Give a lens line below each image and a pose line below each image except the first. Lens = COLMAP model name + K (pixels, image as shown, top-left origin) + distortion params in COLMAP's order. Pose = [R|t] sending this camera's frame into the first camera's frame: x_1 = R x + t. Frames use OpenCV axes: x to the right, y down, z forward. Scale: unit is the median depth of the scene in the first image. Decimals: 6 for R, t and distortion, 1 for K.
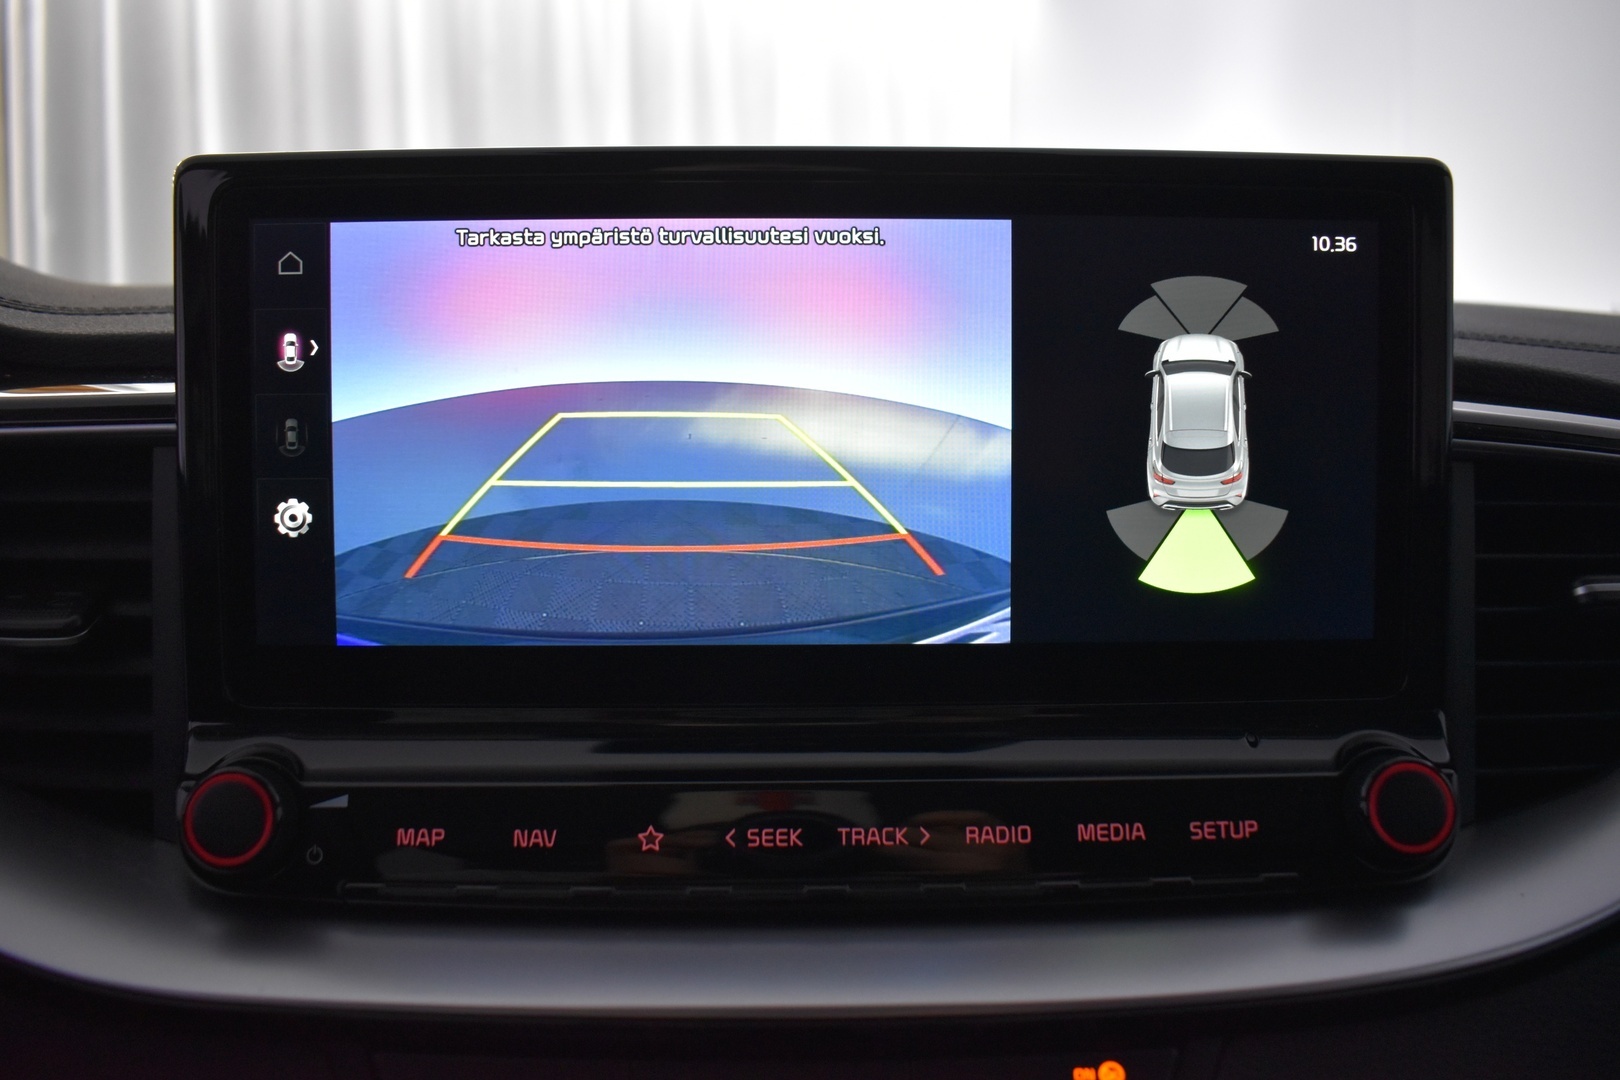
lens RADIAL K [[1228.8, 0, 810.0], [0, 1228.8, 540.0], [0, 0, 1]] dist [-0.110335, 0.017301]
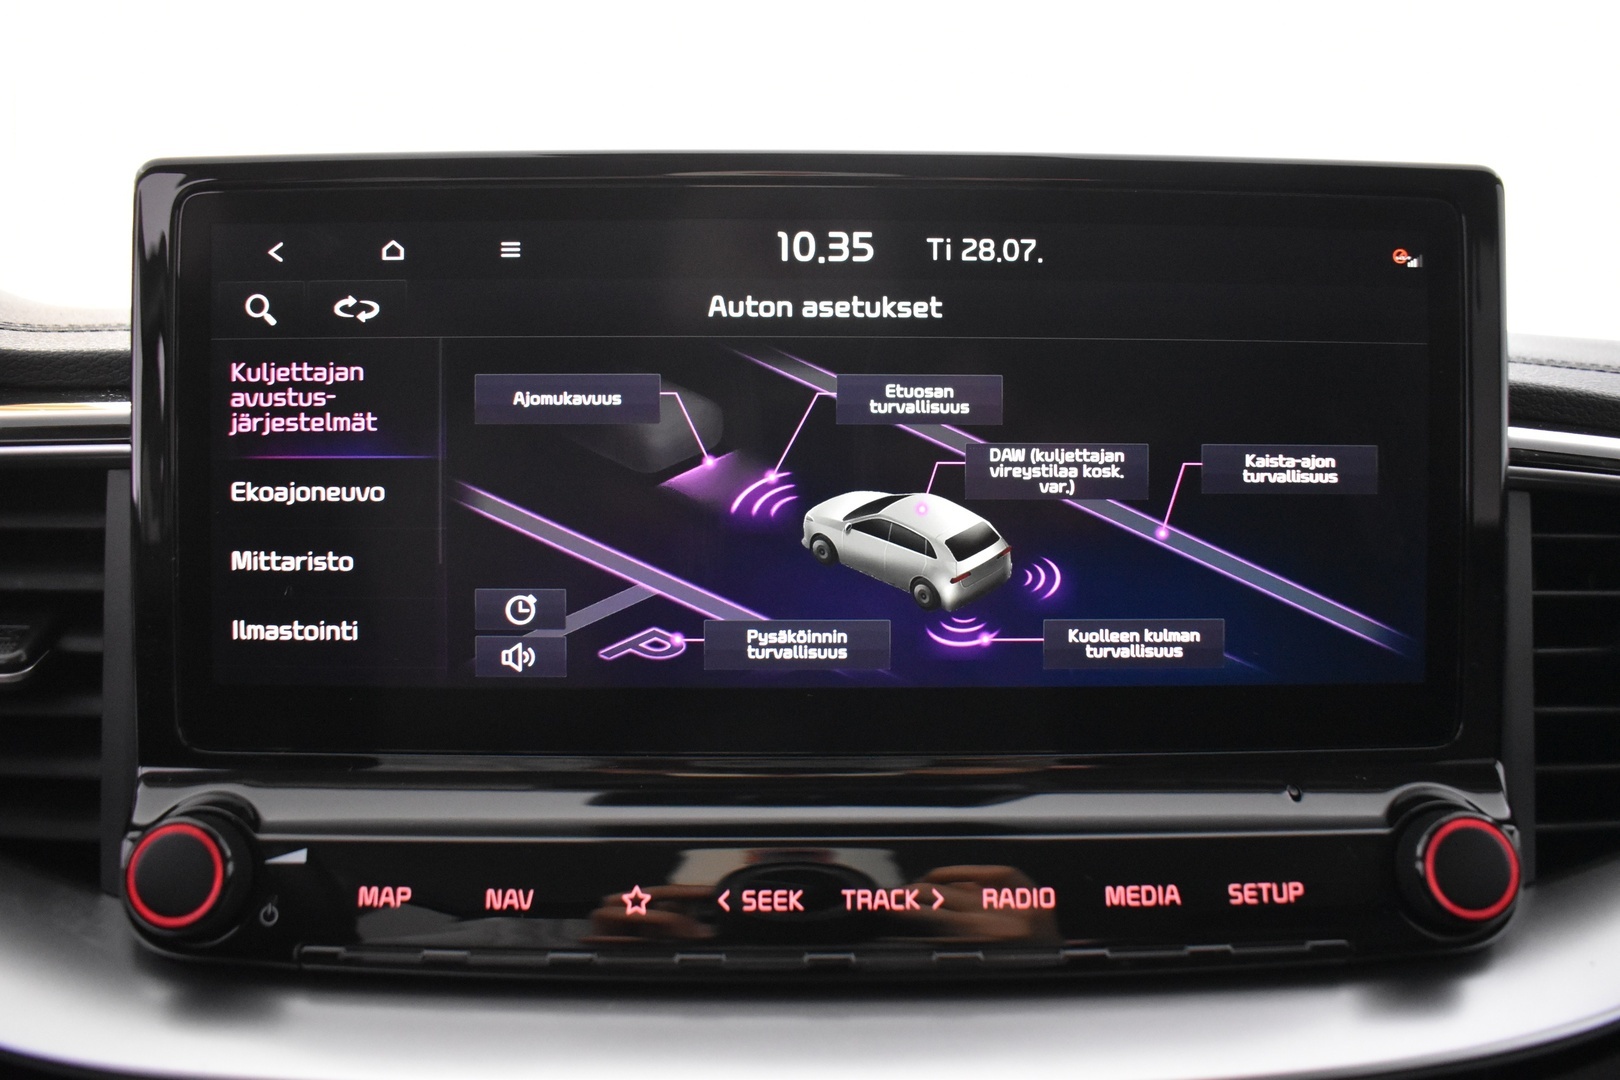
lens RADIAL K [[1228.8, 0, 810.0], [0, 1228.8, 540.0], [0, 0, 1]] dist [-0.110335, 0.017301]
pose [[0.999977, 0.004021, -0.005552, 0.002828], [-0.004202, 0.999444, -0.033091, 0.005403], [0.005416, 0.033113, 0.999437, 0.084945]]
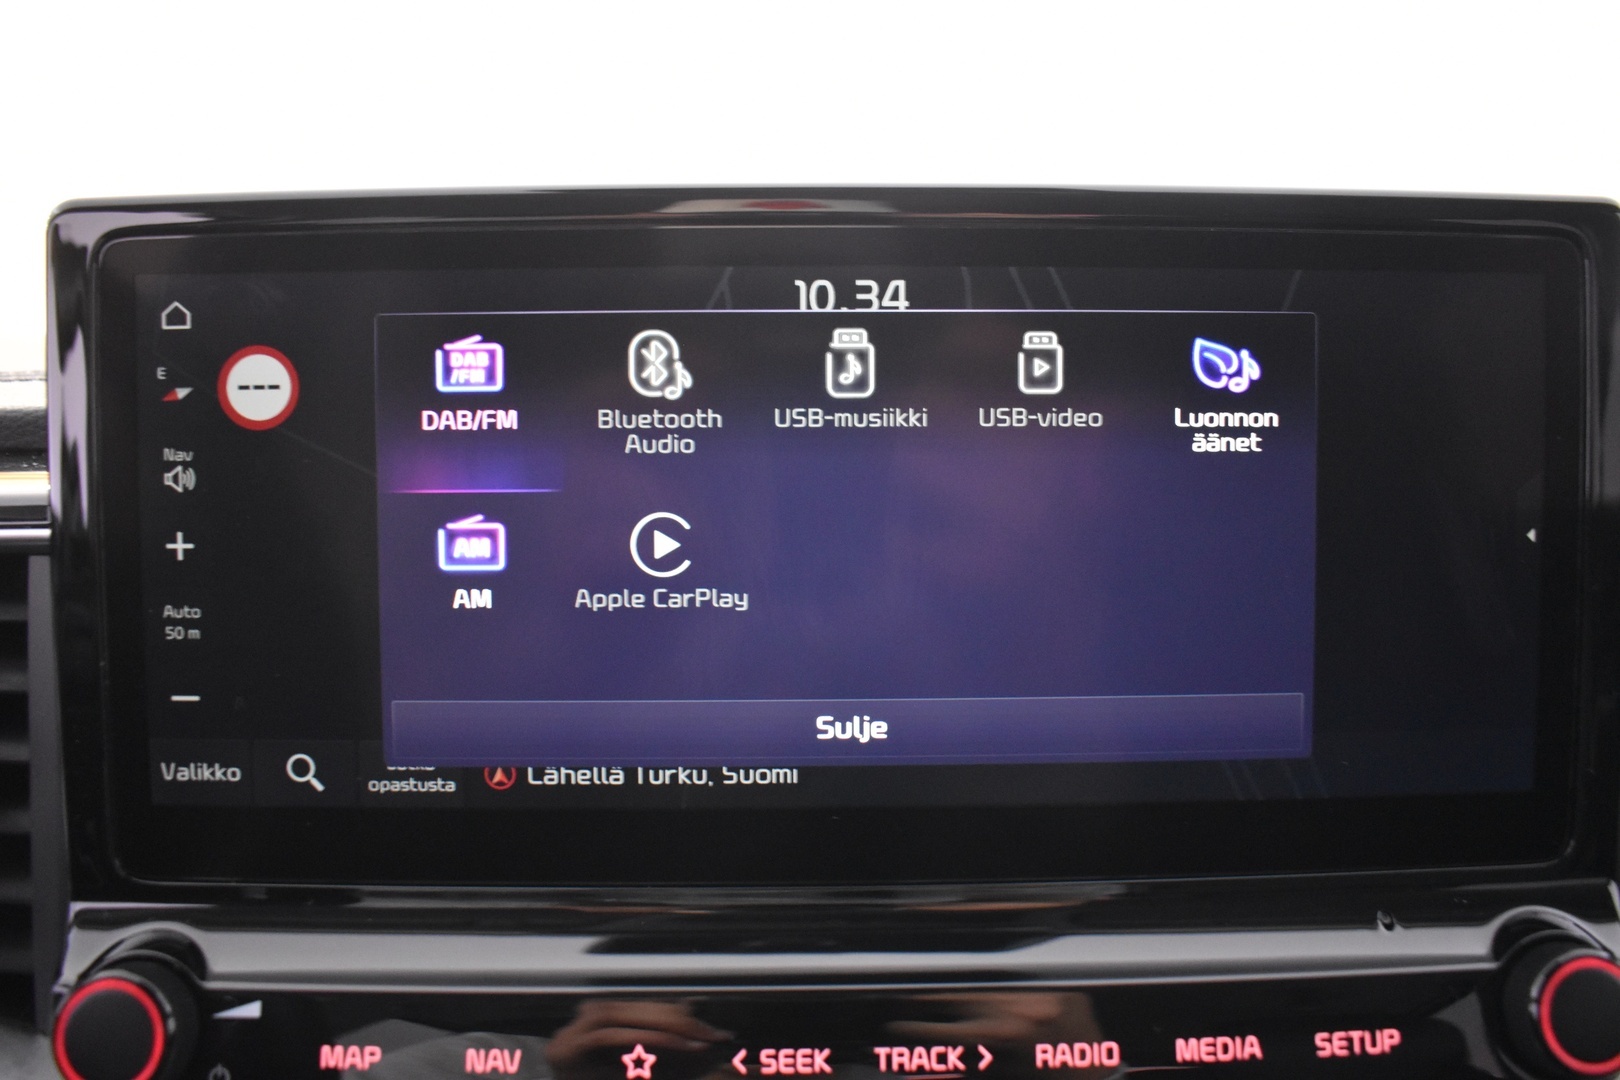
lens RADIAL K [[1228.8, 0, 810.0], [0, 1228.8, 540.0], [0, 0, 1]] dist [-0.110335, 0.017301]
pose [[0.999978, -0.002592, -0.006079, -0.013803], [0.002554, 0.999977, -0.006258, -0.088662], [0.006095, 0.006242, 0.999962, 0.216323]]
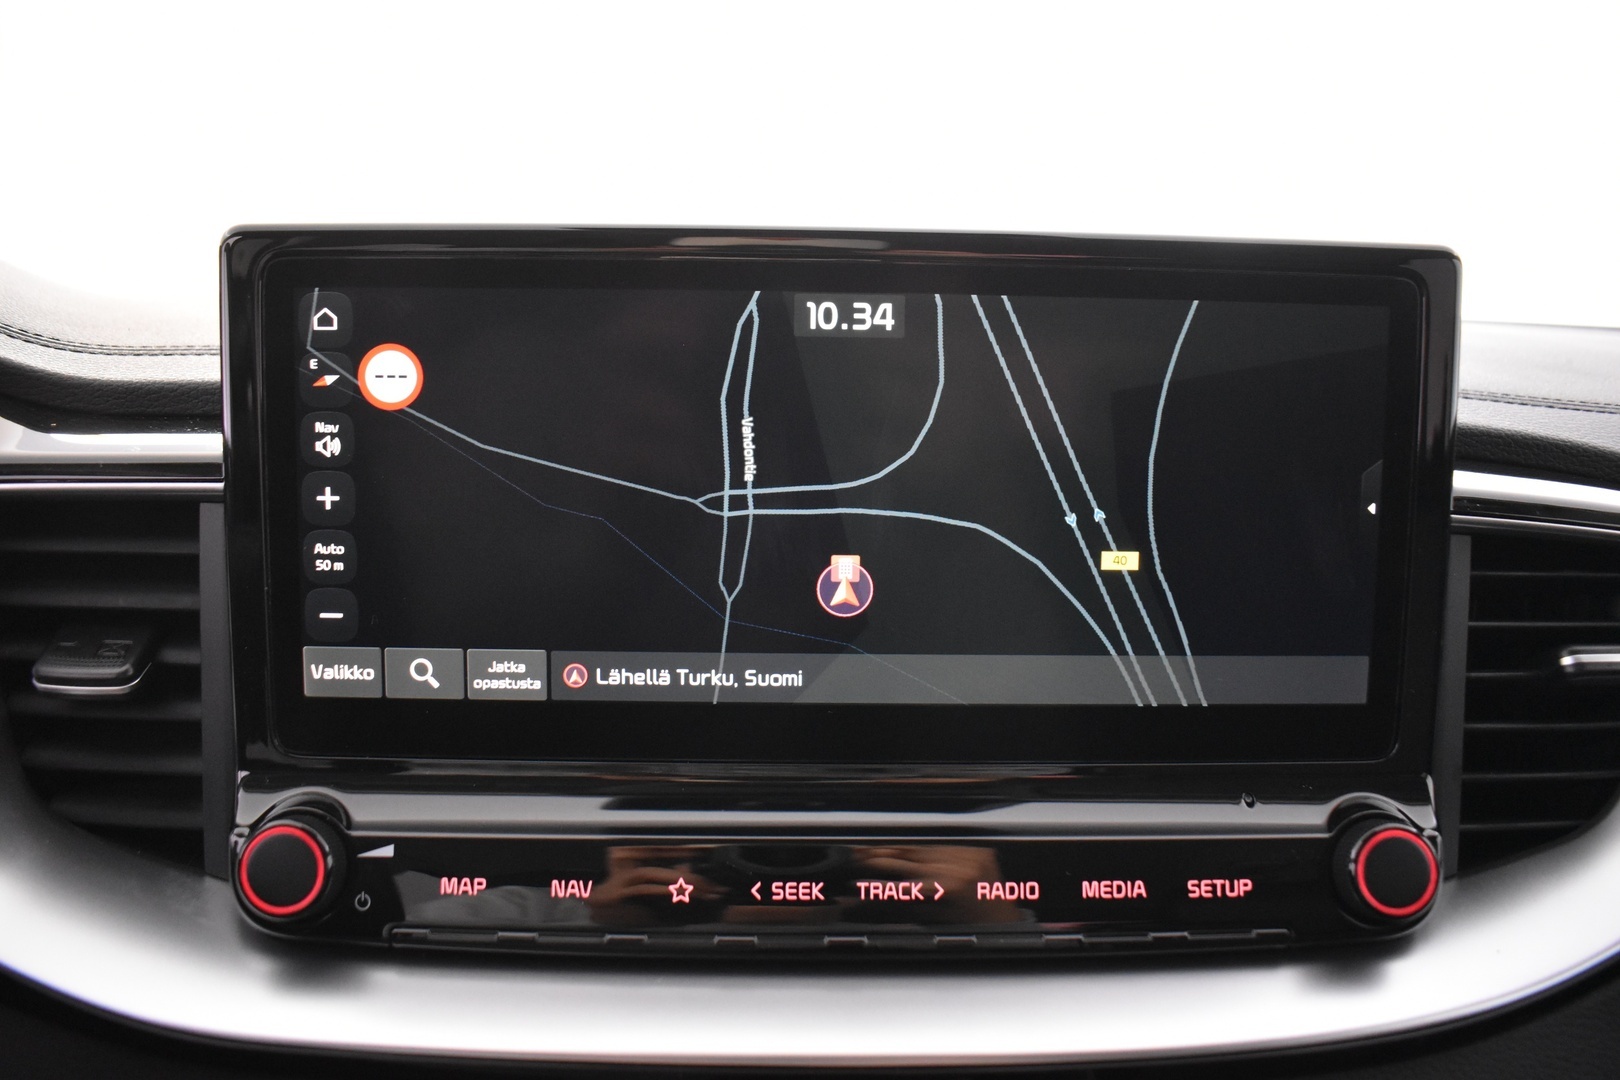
lens RADIAL K [[1228.8, 0, 810.0], [0, 1228.8, 540.0], [0, 0, 1]] dist [-0.110335, 0.017301]
pose [[0.999881, 0.015269, 0.002396, -0.025333], [-0.015365, 0.998774, 0.047065, -0.110864], [-0.001674, -0.047097, 0.998889, -0.044015]]
